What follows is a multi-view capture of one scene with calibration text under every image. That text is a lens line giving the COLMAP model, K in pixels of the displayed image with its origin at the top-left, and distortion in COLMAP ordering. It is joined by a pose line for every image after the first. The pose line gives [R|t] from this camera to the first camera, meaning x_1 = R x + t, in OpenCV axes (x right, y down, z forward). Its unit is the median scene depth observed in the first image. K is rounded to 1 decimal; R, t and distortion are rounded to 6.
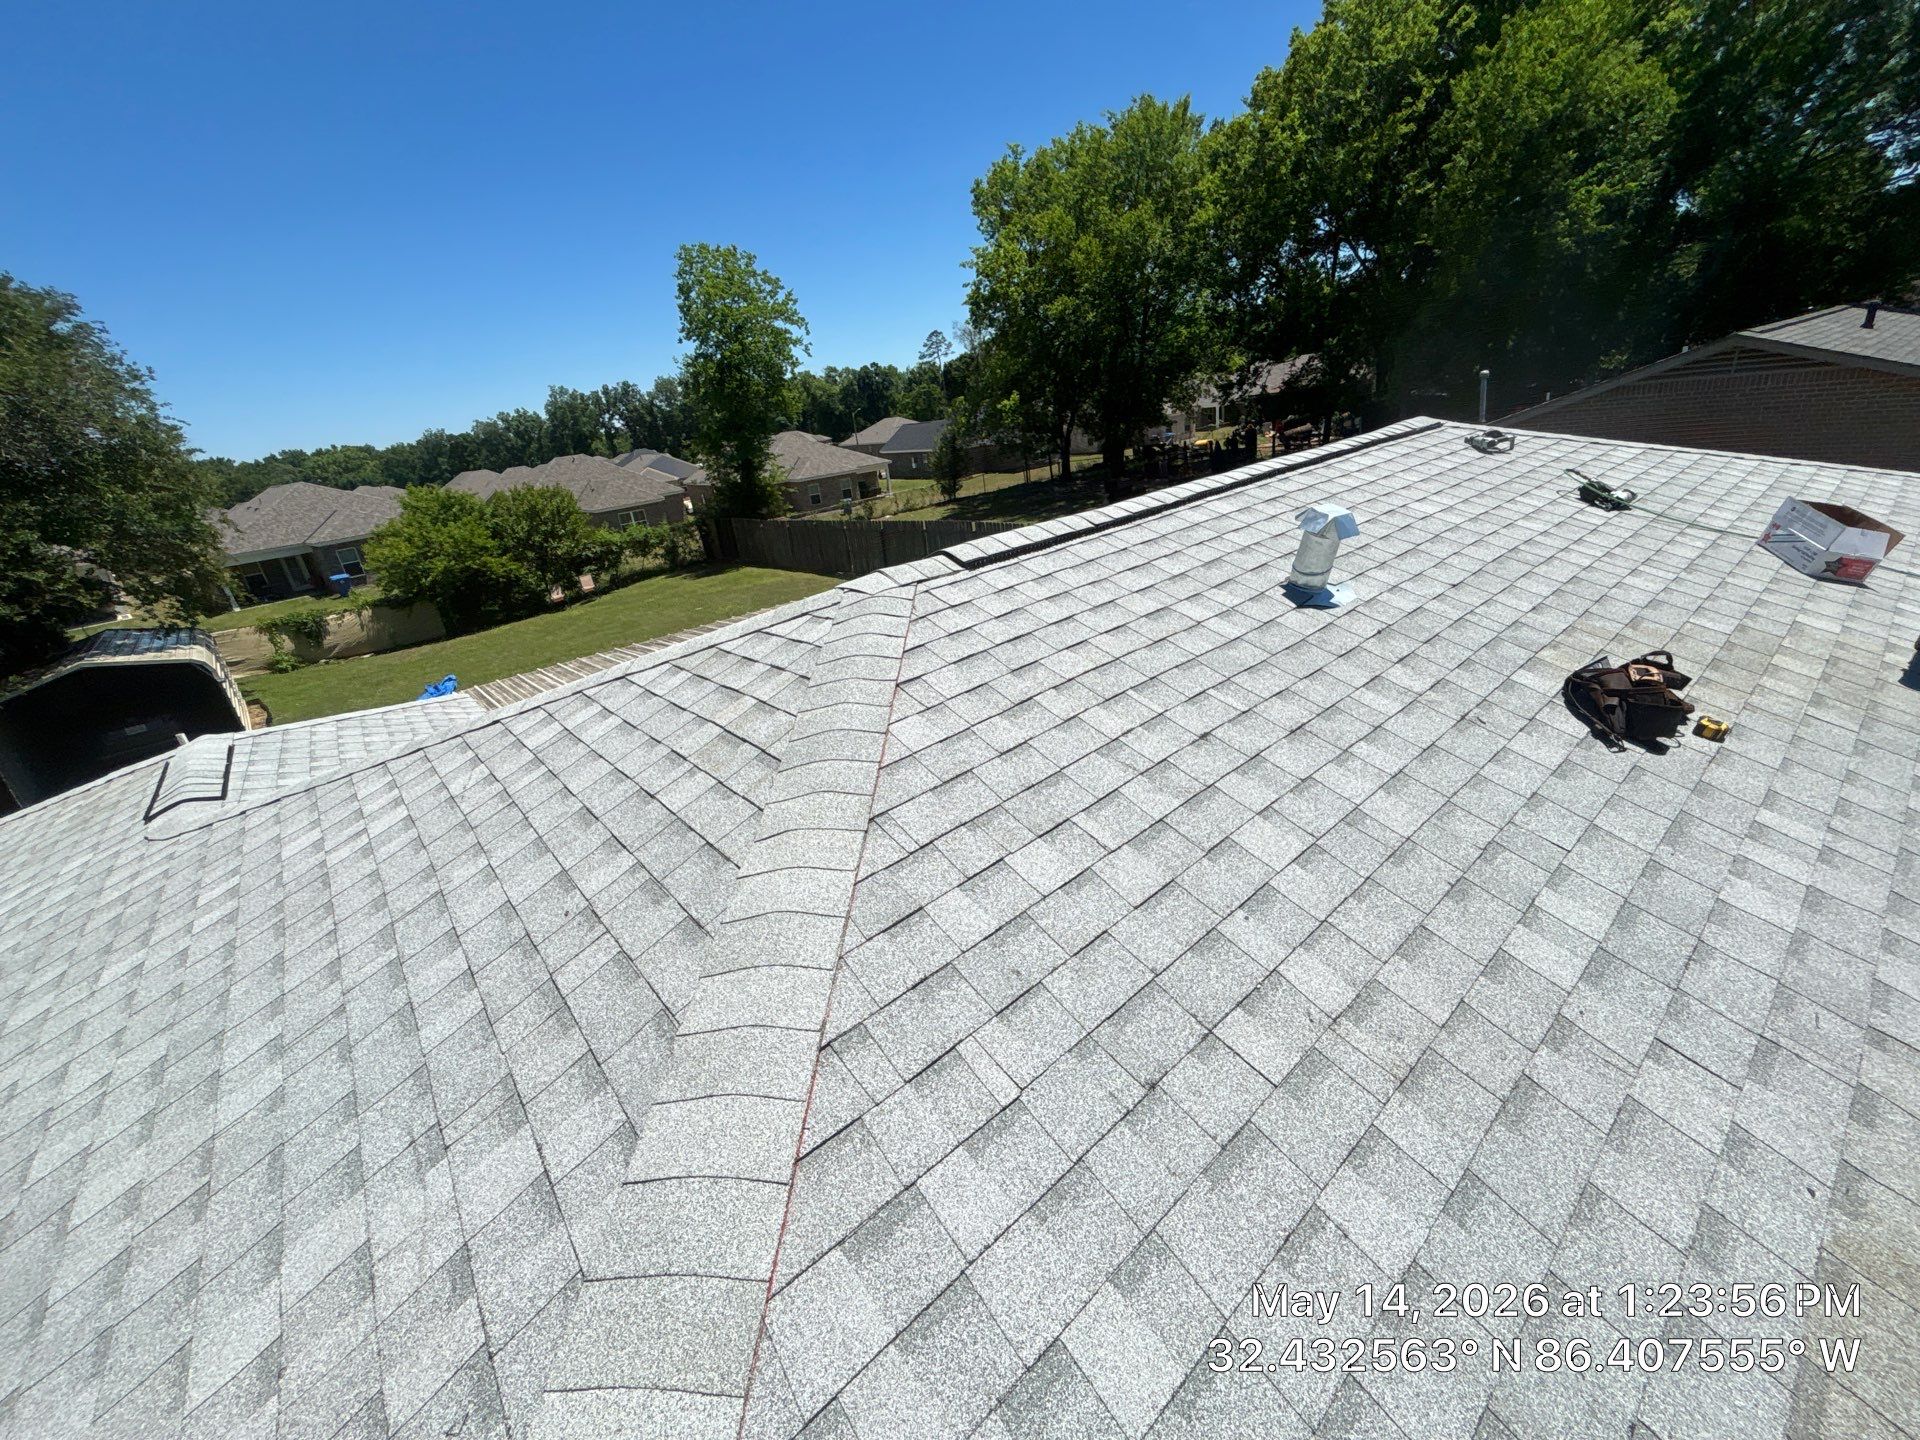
lens RADIAL K [[774.8, 0, 957.0], [0, 774.8, 718.2], [0, 0, 1]] dist [-0.002275, 0.000953]
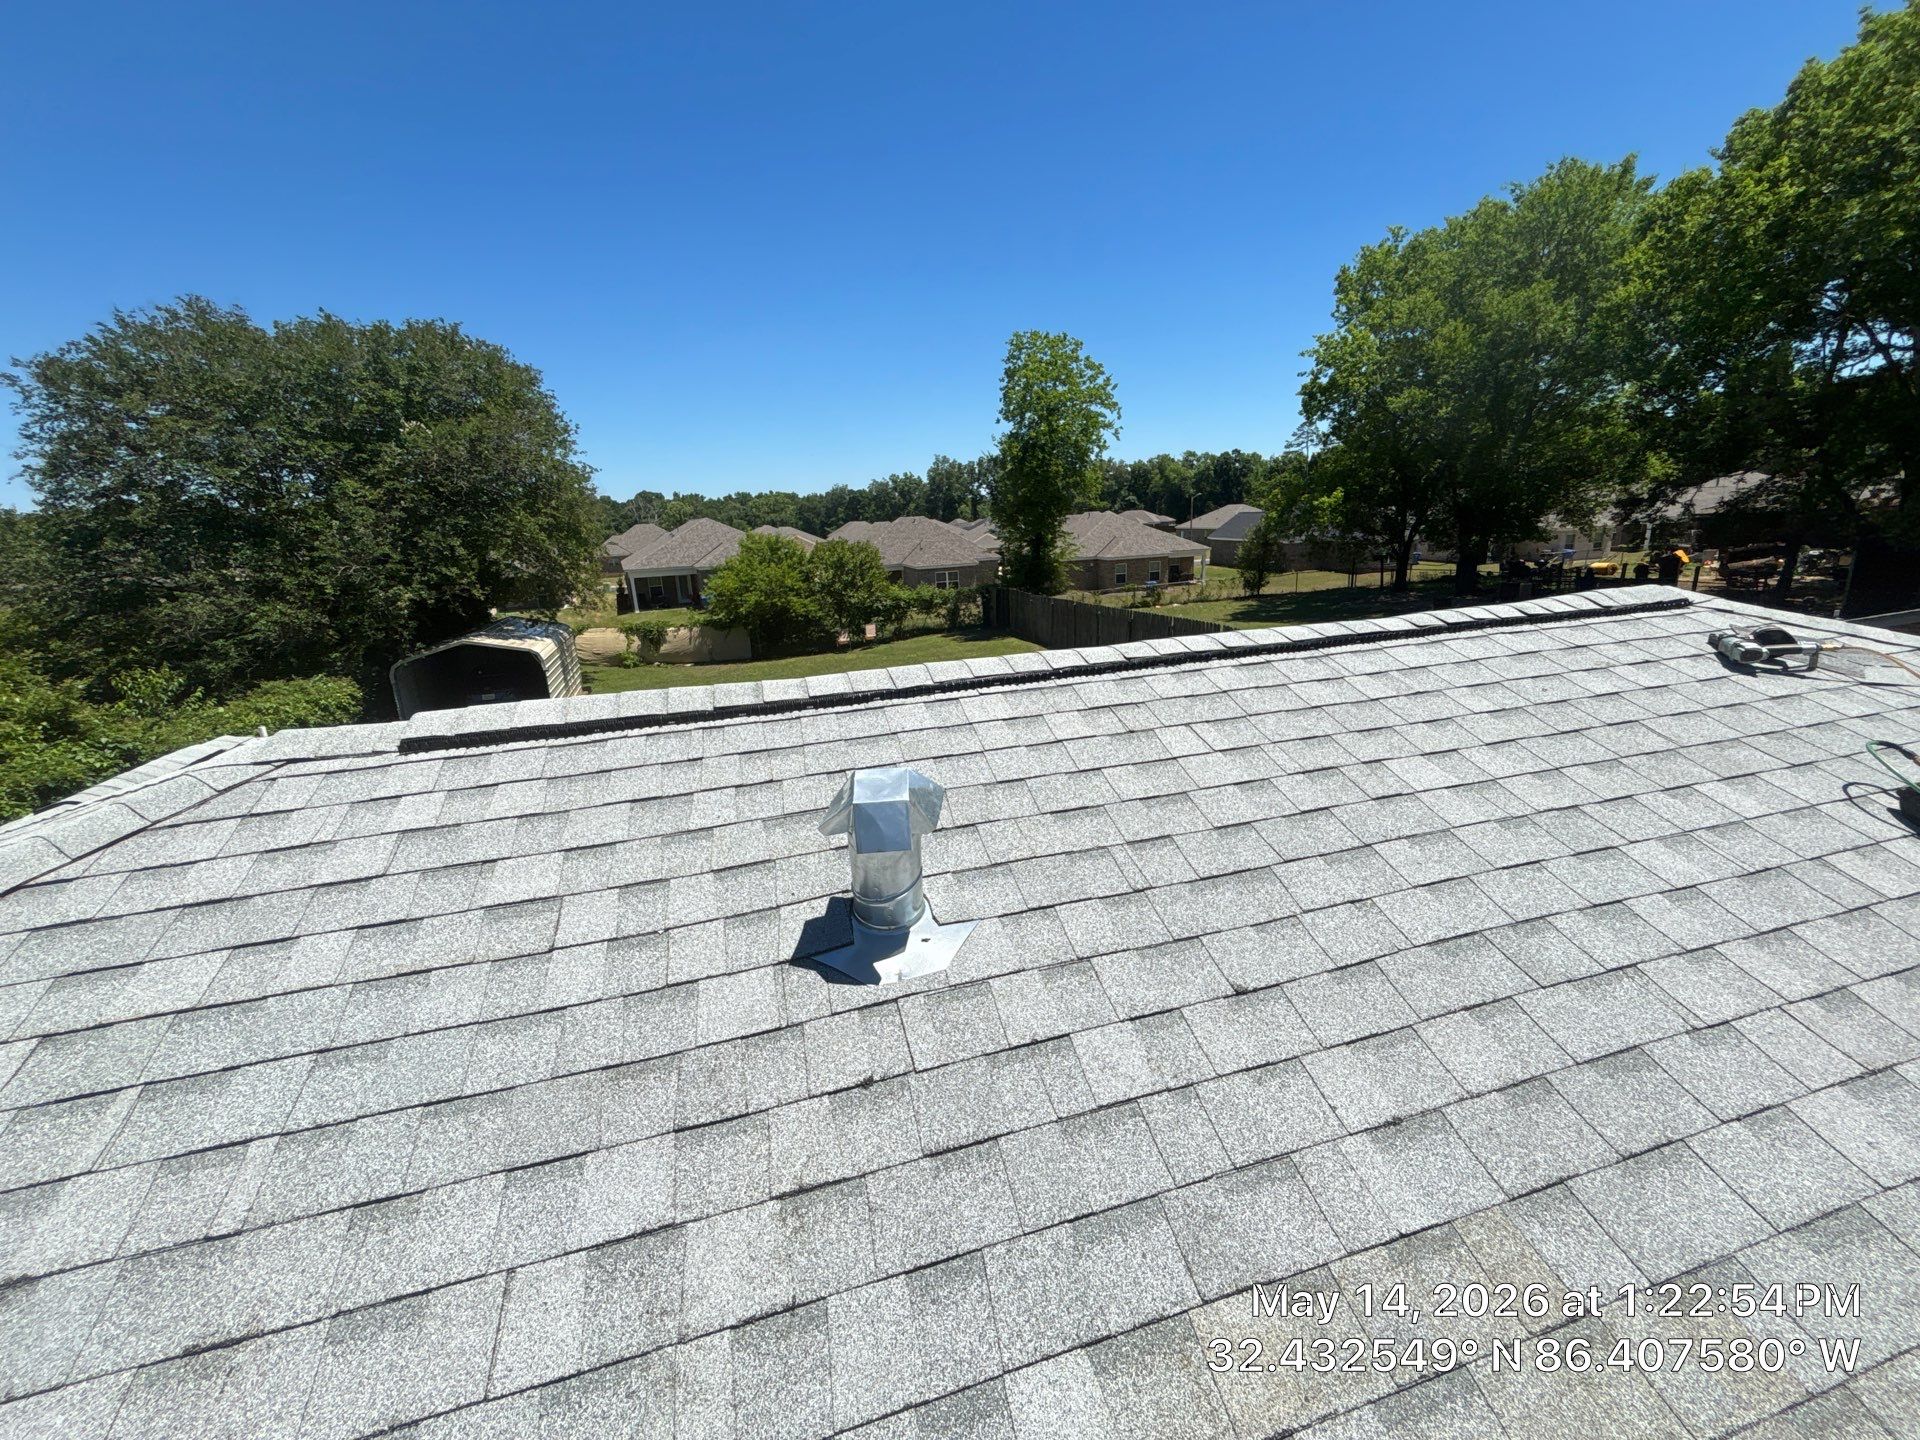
lens RADIAL K [[774.8, 0, 955.6], [0, 774.8, 725.6], [0, 0, 1]] dist [-0.002275, 0.000953]
pose [[0.907844, 0.184812, -0.376383, 0.066106], [-0.215213, 0.975748, -0.039986, -0.027926], [0.359865, 0.117303, 0.925601, 0.053752]]
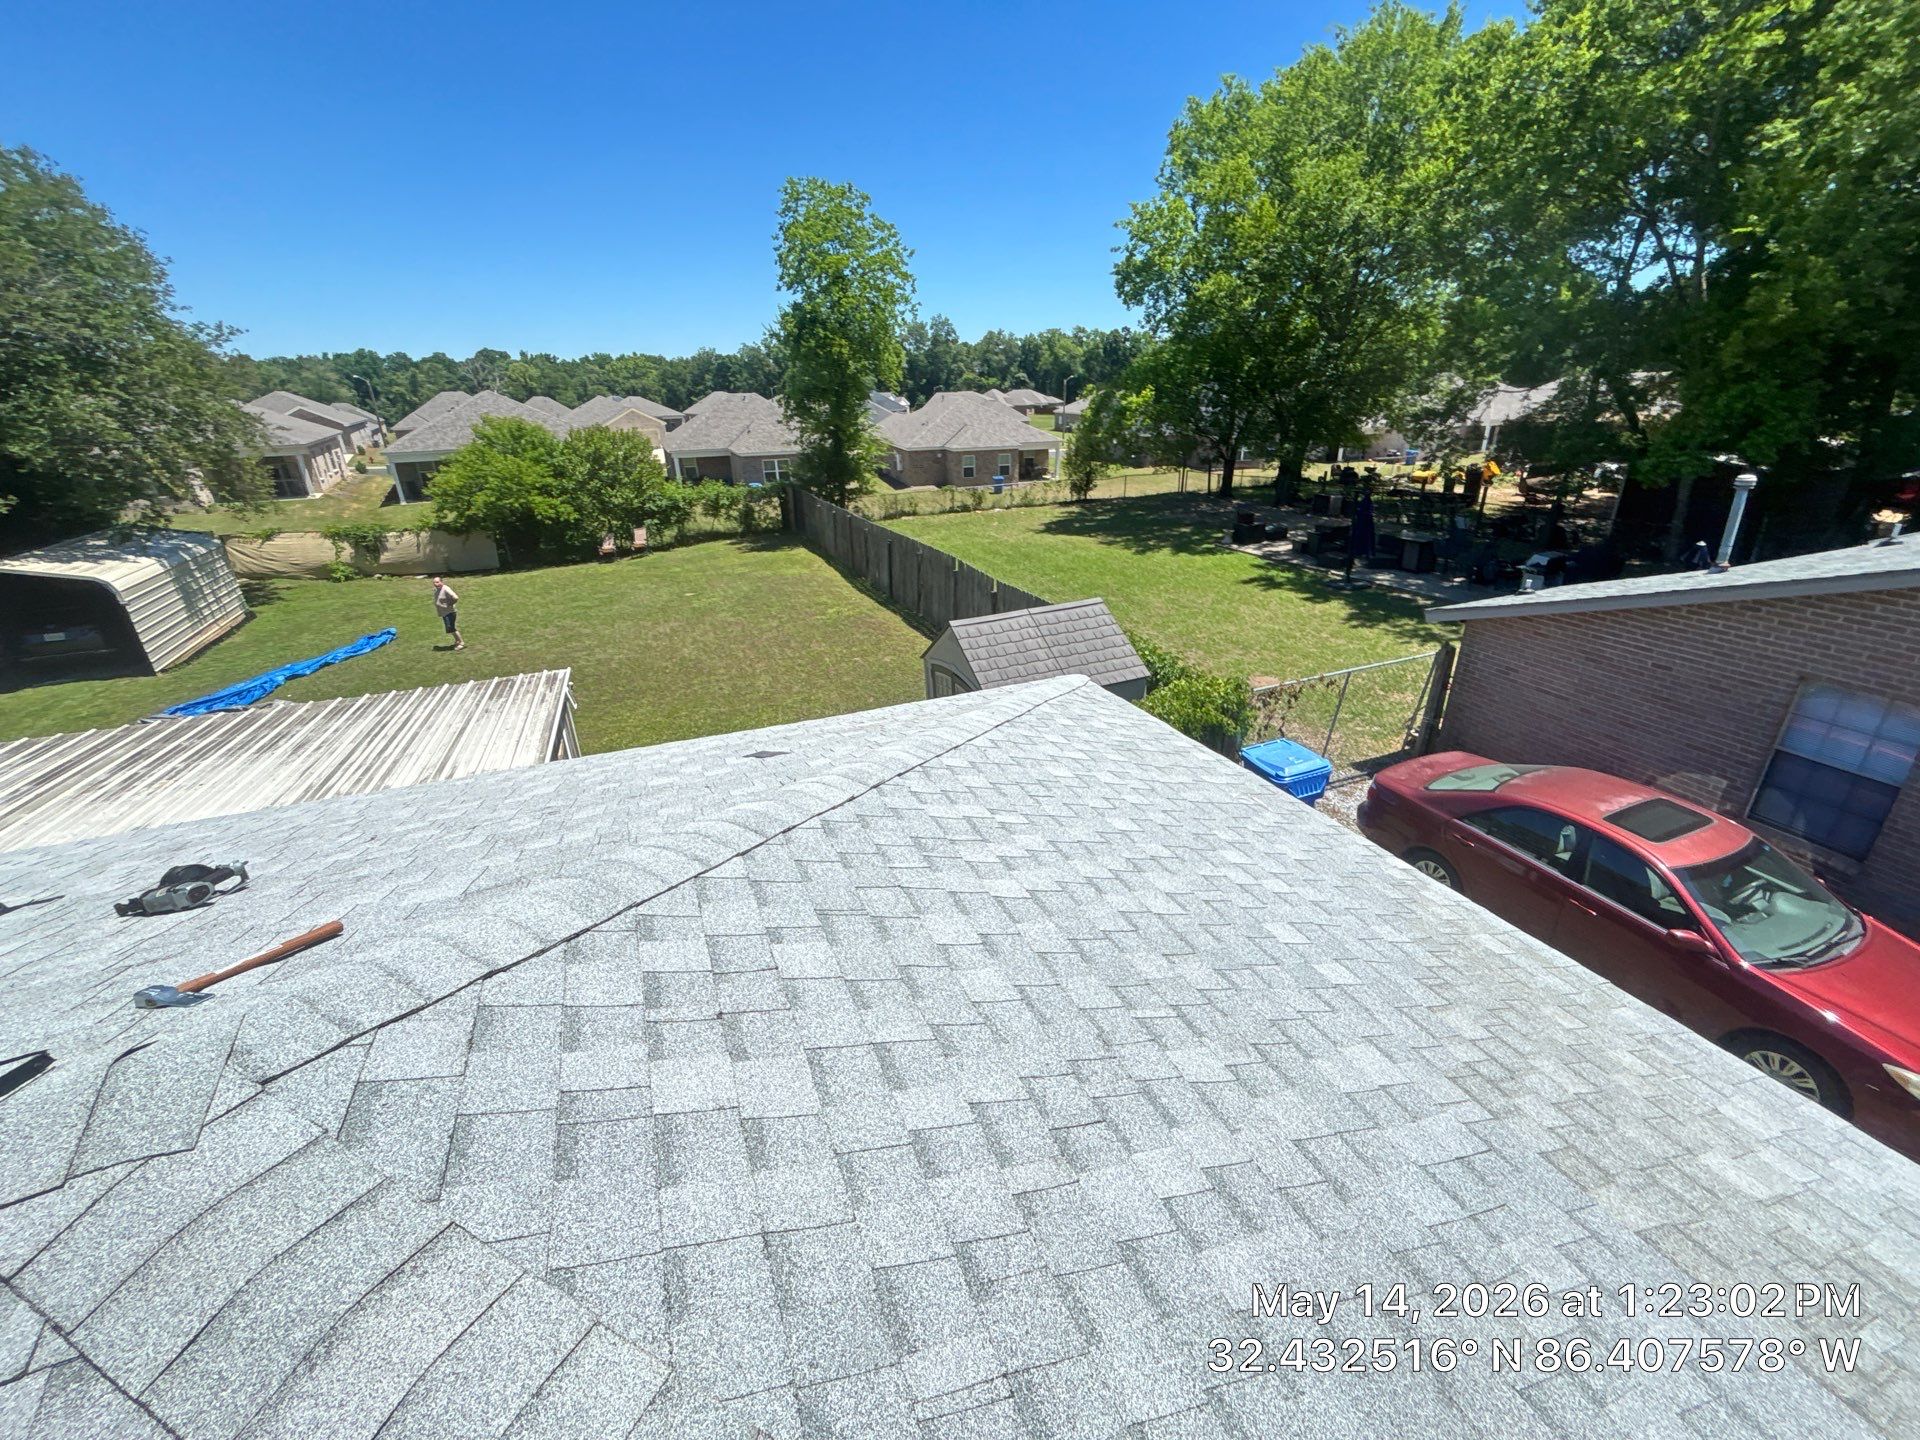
lens RADIAL K [[774.8, 0, 941.2], [0, 774.8, 730.8], [0, 0, 1]] dist [-0.002275, 0.000953]
pose [[0.946811, 0.221377, -0.233541, 0.154579], [-0.207975, 0.974787, 0.080851, -0.098139], [0.245551, -0.027980, 0.968980, 0.160269]]
